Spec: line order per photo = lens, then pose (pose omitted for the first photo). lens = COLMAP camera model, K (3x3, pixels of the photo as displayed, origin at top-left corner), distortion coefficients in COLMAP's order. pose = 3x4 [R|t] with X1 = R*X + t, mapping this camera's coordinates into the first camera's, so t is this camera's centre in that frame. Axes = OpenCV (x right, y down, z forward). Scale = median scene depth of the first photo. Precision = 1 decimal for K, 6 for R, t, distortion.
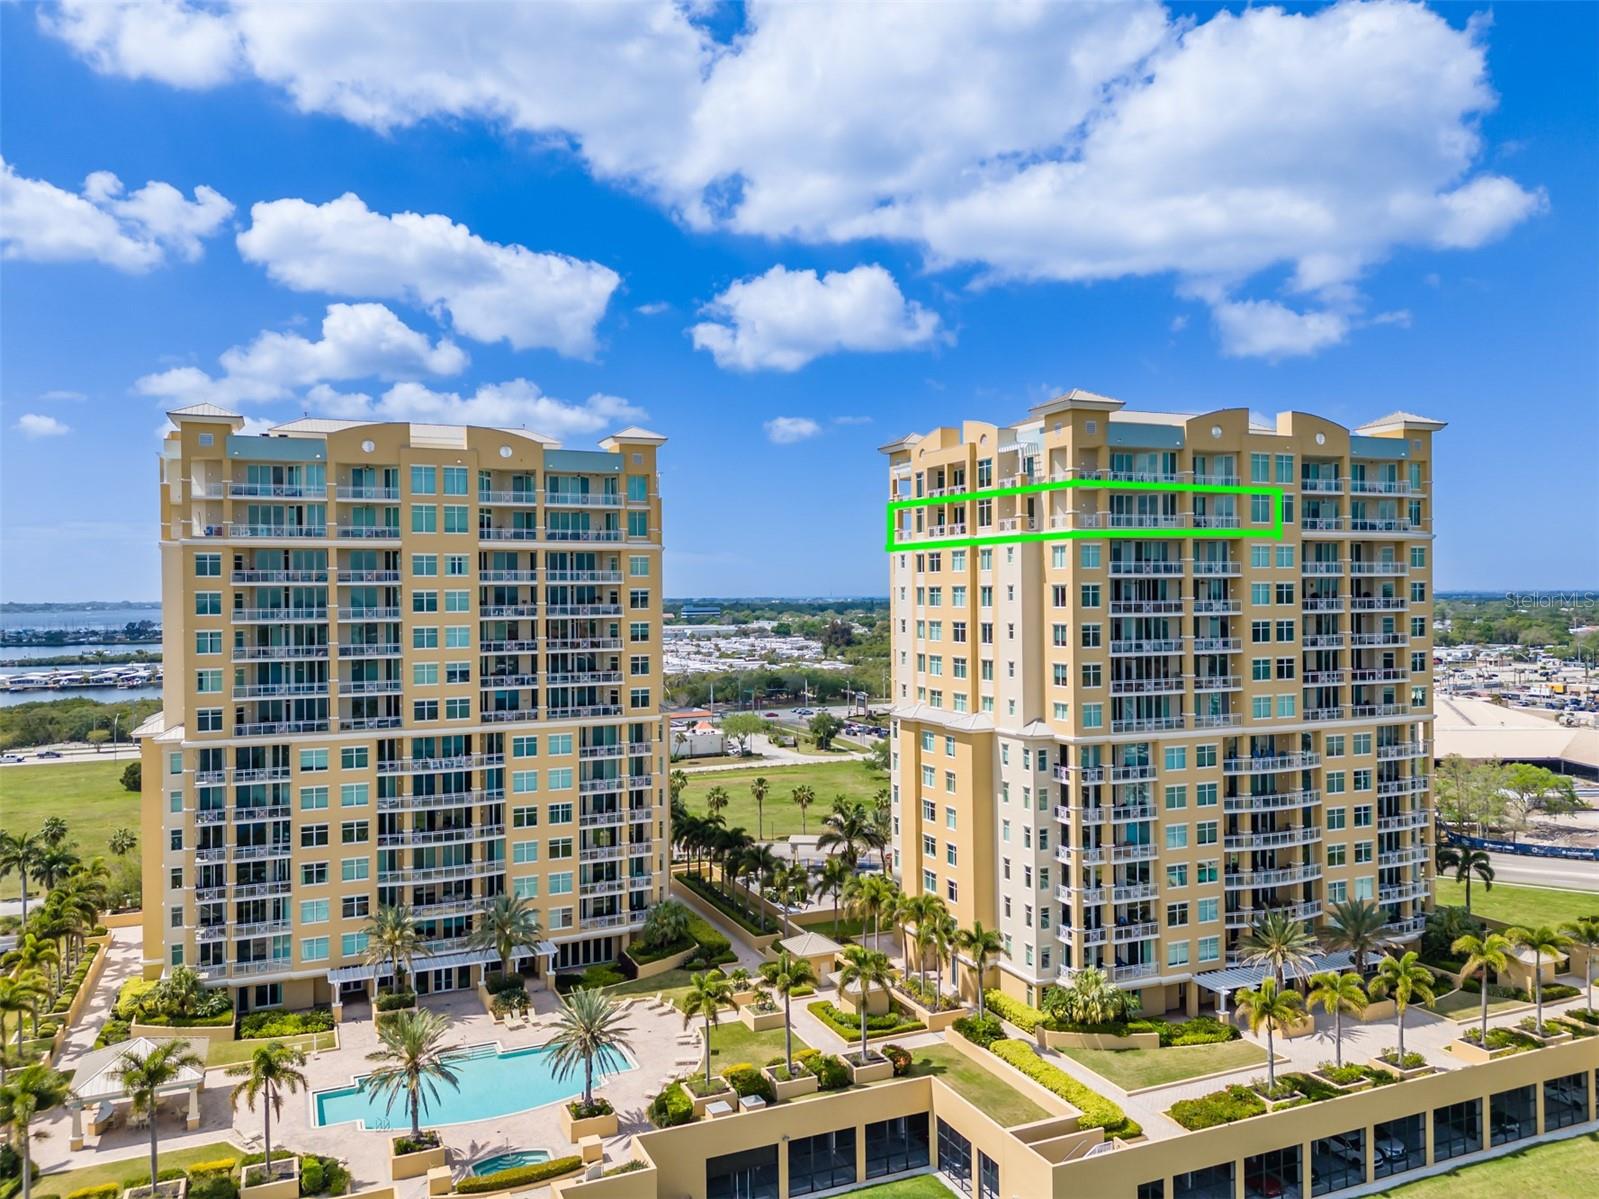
lens RADIAL K [[1166.2, 0, 799.5], [0, 1166.2, 599.5], [0, 0, 1]] dist [0.118149, -0.145909]
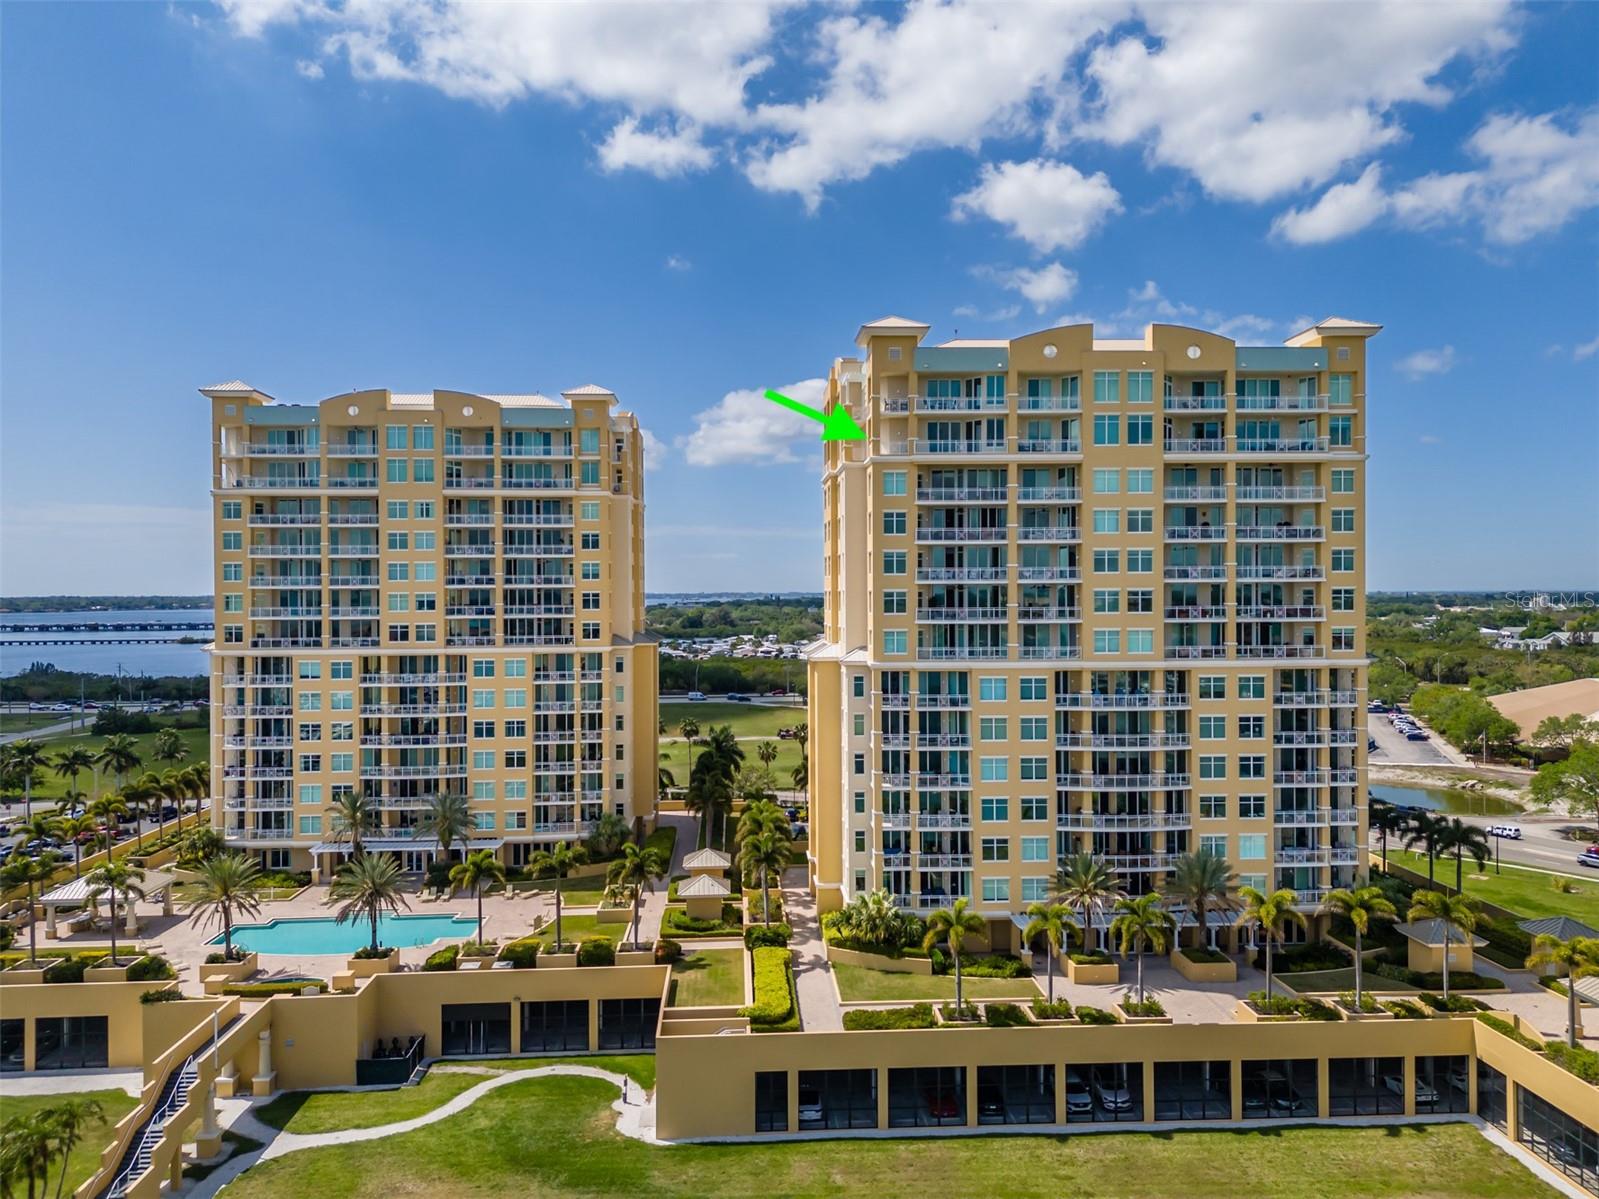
lens RADIAL K [[1166.2, 0, 799.5], [0, 1166.2, 599.5], [0, 0, 1]] dist [0.118149, -0.145909]
pose [[0.937015, 0.006577, -0.349227, 0.473824], [-0.004729, 0.999970, 0.006145, 0.051668], [0.349257, -0.004106, 0.937018, 0.034379]]
